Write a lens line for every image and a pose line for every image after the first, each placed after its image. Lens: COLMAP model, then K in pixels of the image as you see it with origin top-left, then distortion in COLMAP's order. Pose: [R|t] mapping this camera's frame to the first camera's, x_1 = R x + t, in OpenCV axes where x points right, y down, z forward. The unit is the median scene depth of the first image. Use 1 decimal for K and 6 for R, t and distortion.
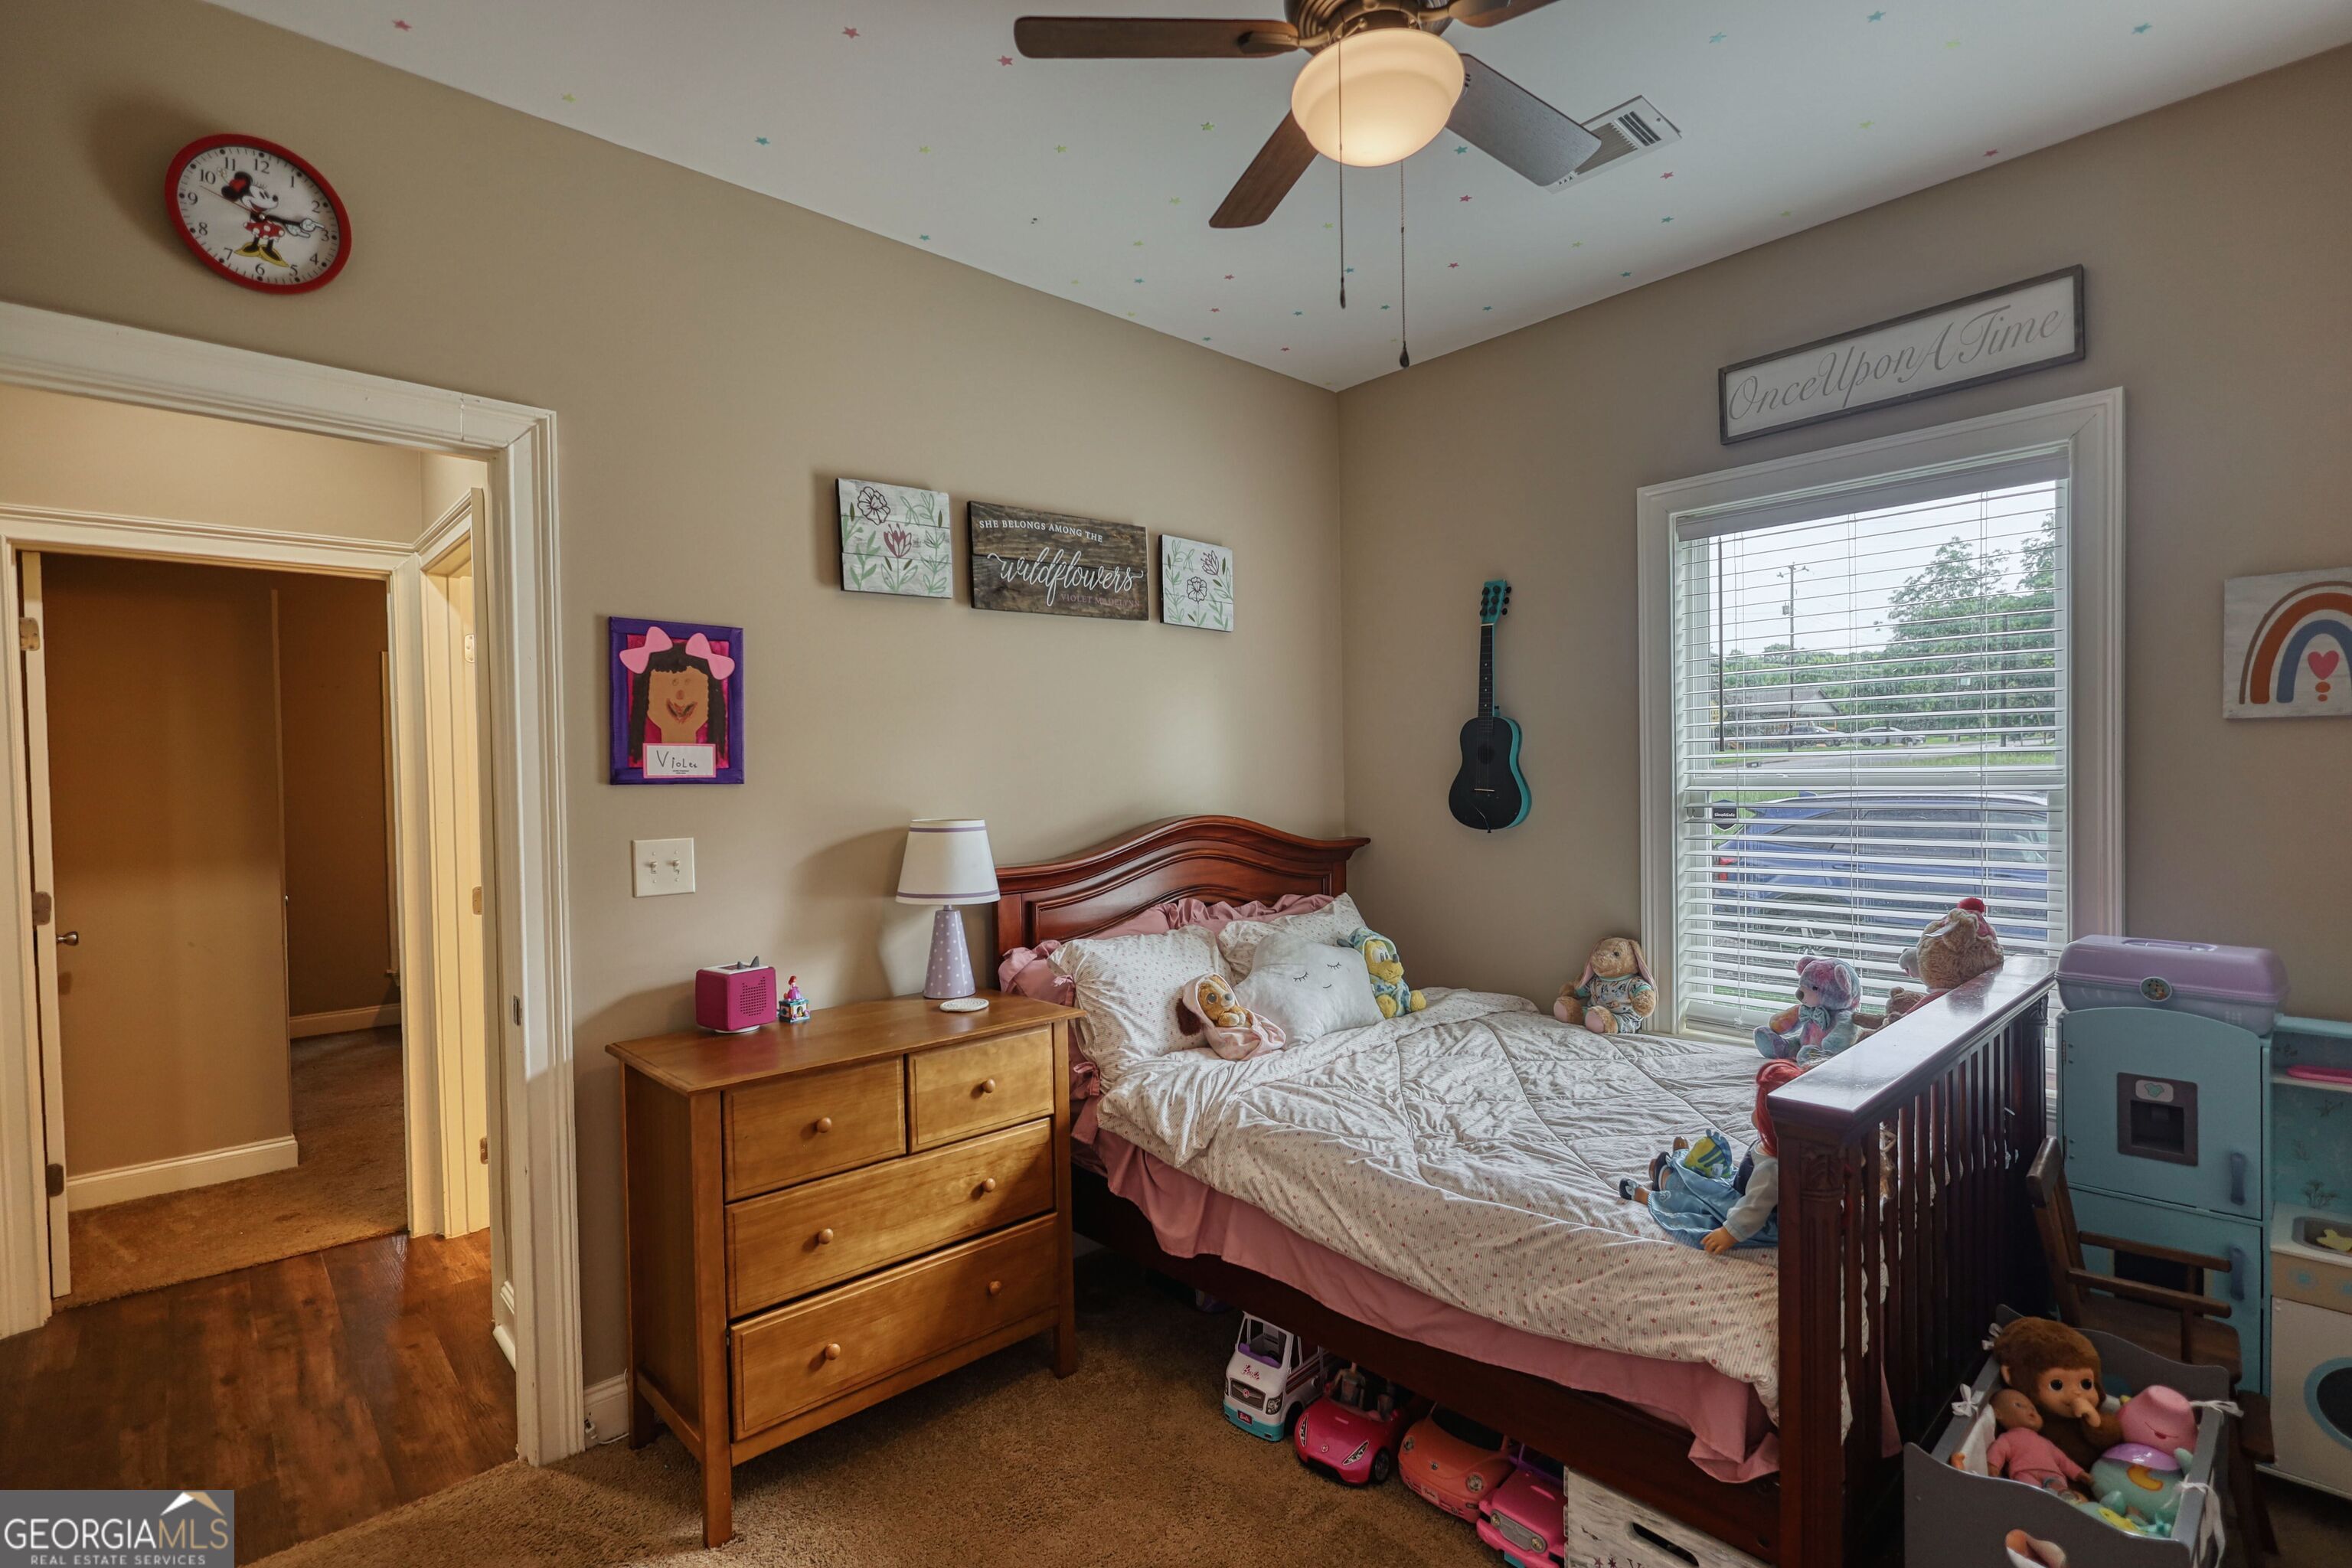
lens RADIAL K [[1096.4, 0, 1176.2], [0, 1096.4, 796.9], [0, 0, 1]] dist [0.000152, -0.000334]
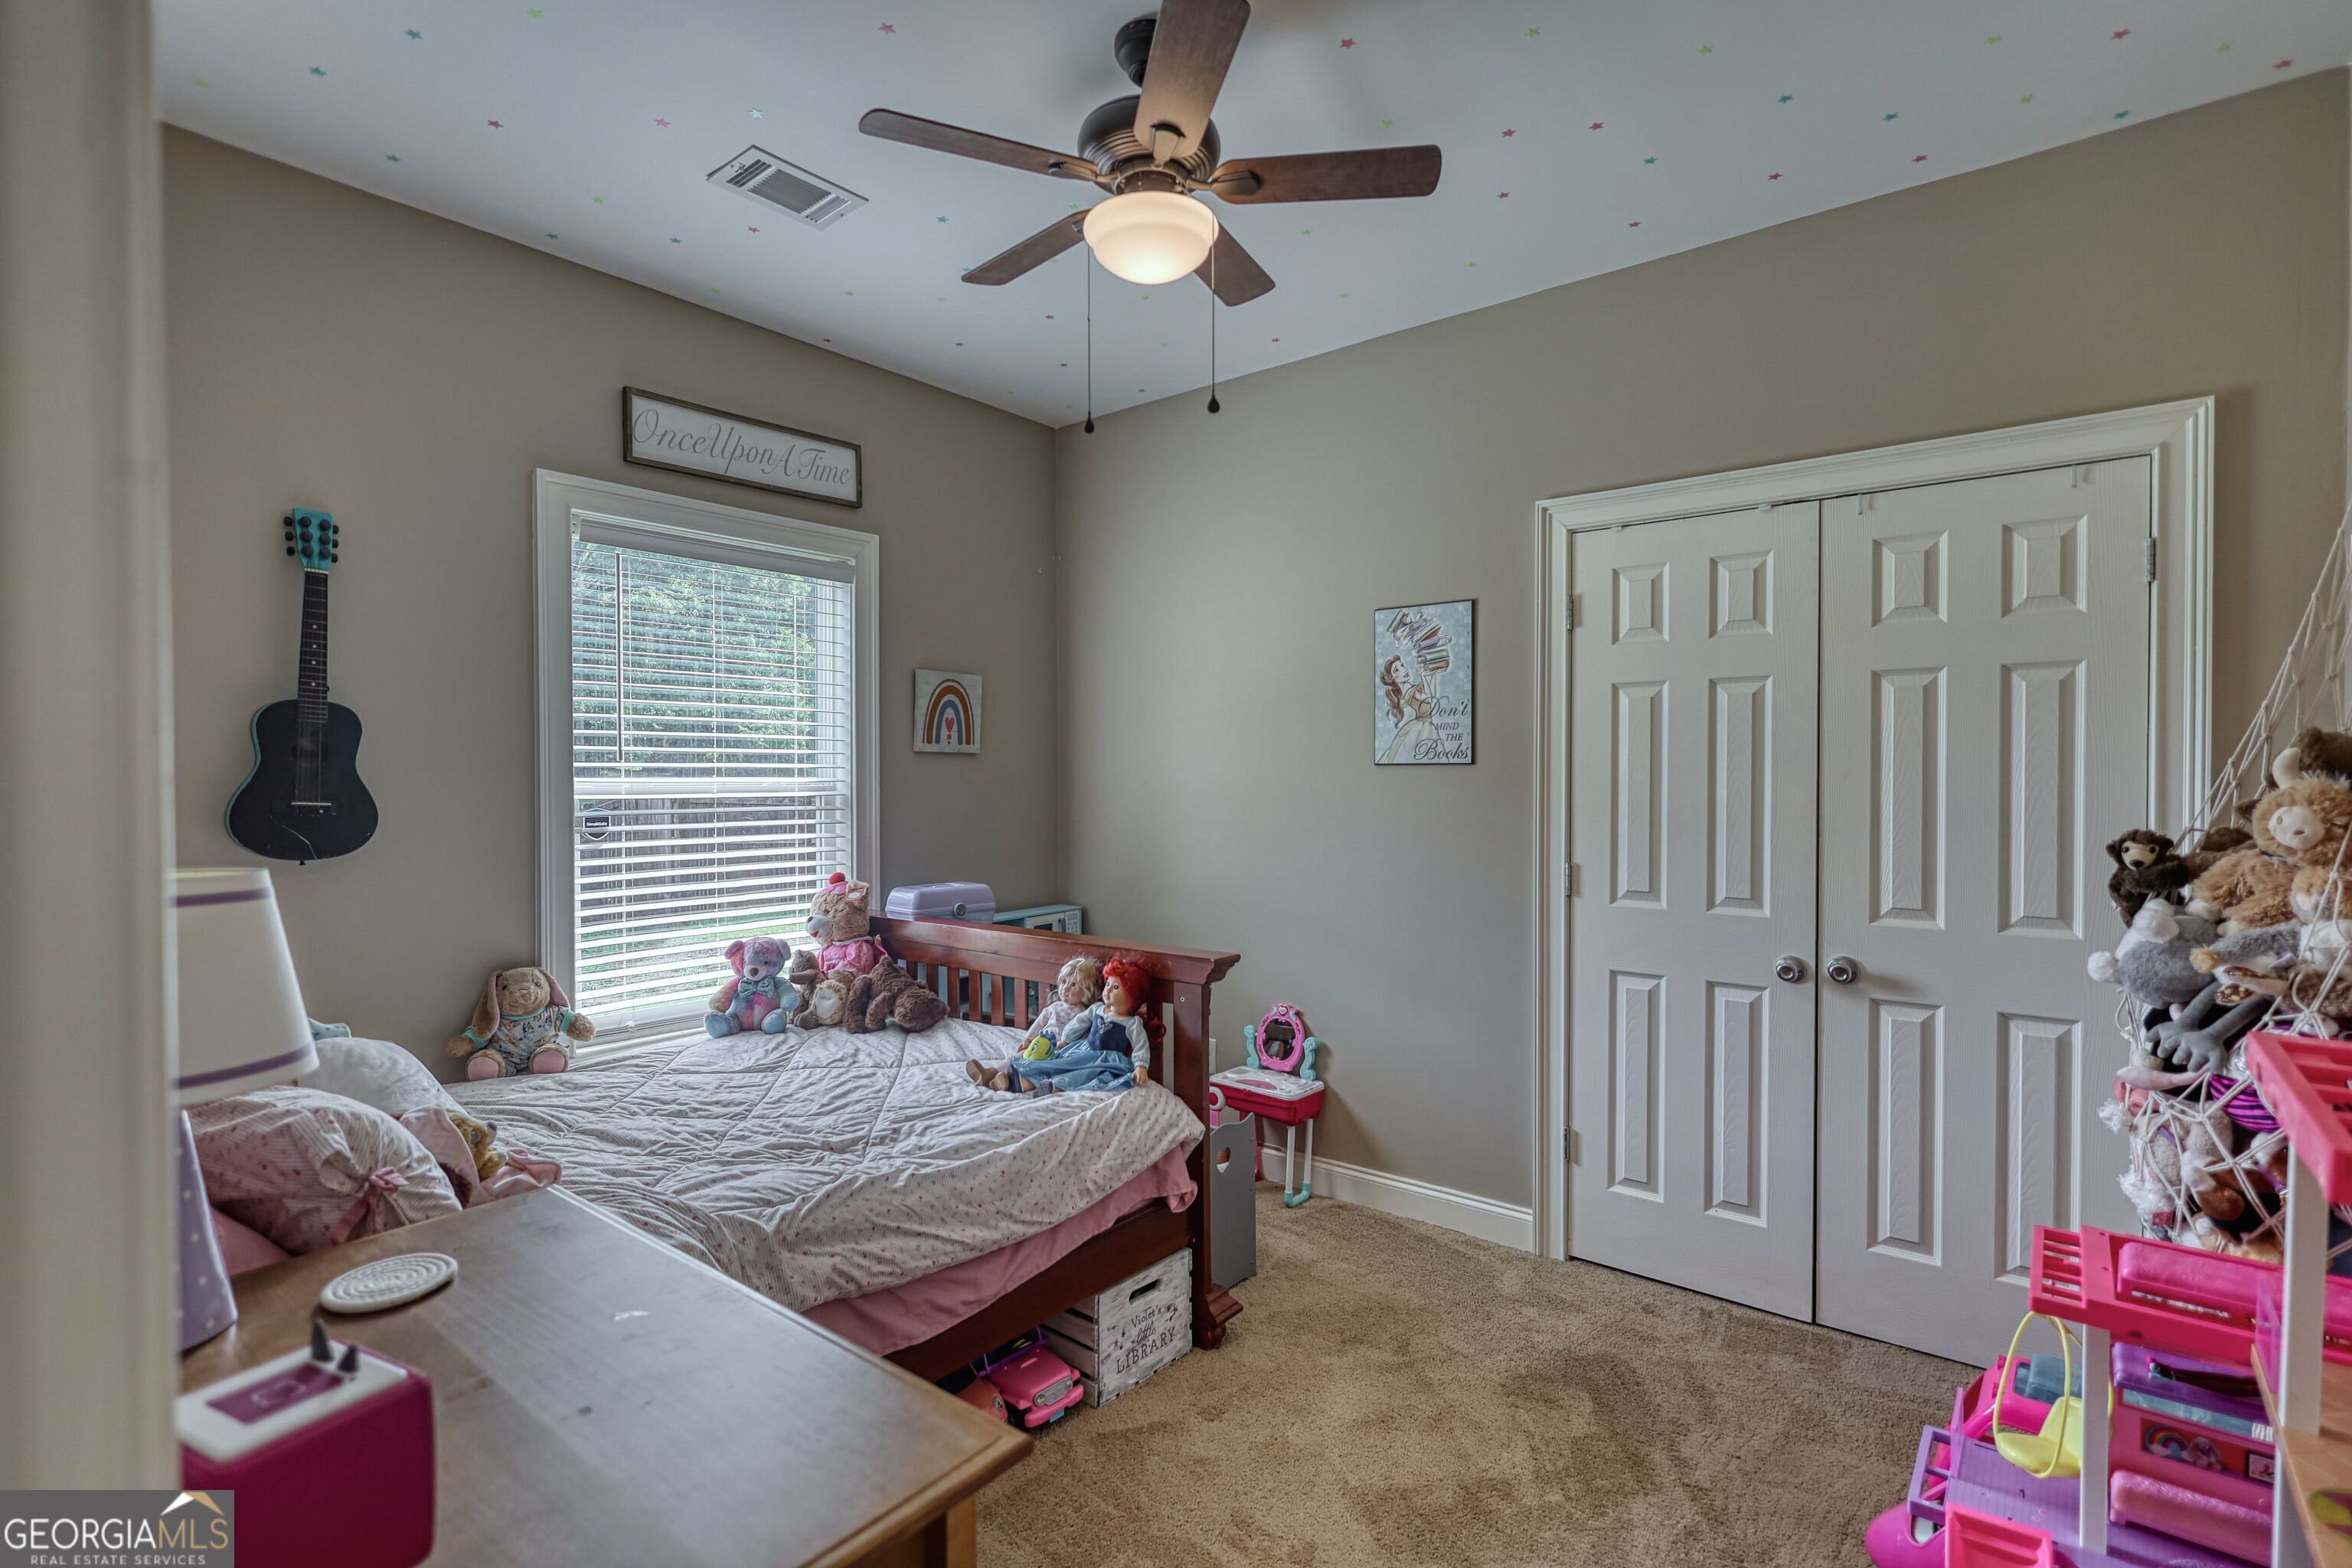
lens RADIAL K [[1096.4, 0, 1176.2], [0, 1096.4, 796.9], [0, 0, 1]] dist [0.000152, -0.000334]
pose [[-0.142601, 0.000159, 0.989780, -0.713959], [0.026422, 0.999644, 0.003646, 0.002313], [-0.989427, 0.026672, -0.142555, 0.786878]]
